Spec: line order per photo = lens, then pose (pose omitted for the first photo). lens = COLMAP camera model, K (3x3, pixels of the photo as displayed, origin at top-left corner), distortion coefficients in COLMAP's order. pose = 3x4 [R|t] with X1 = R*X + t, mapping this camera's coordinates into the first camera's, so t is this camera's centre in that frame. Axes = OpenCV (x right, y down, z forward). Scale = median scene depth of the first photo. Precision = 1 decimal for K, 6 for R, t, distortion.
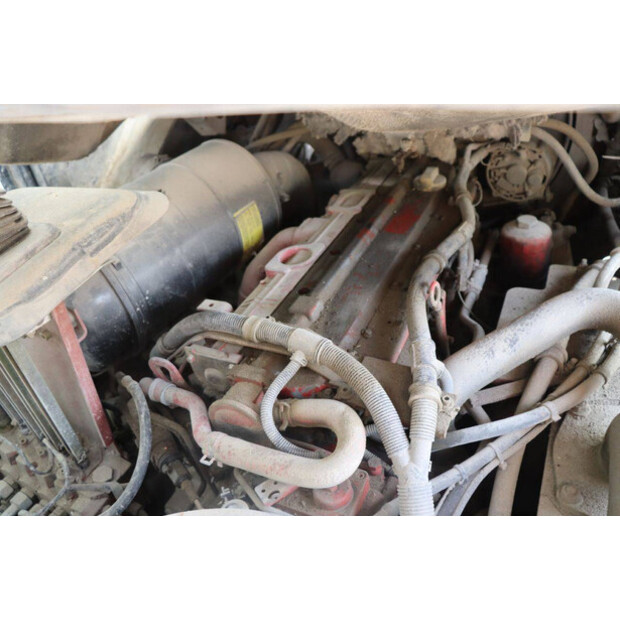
lens RADIAL K [[520.4, 0, 310.0], [0, 520.4, 310.0], [0, 0, 1]] dist [-0.176752, 0.167830]
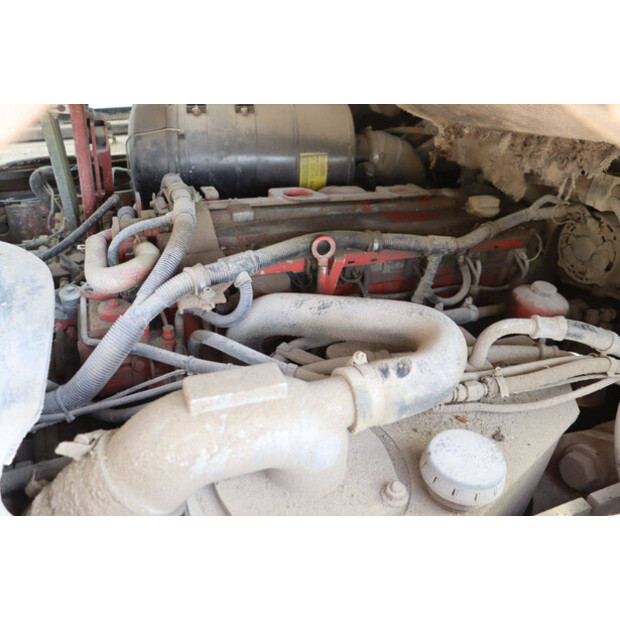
lens RADIAL K [[520.4, 0, 310.0], [0, 520.4, 310.0], [0, 0, 1]] dist [-0.176752, 0.167830]
pose [[0.719913, 0.511312, -0.469346, 0.552714], [-0.544926, 0.835209, 0.074046, 0.006861], [0.429862, 0.202452, 0.879904, 0.086374]]
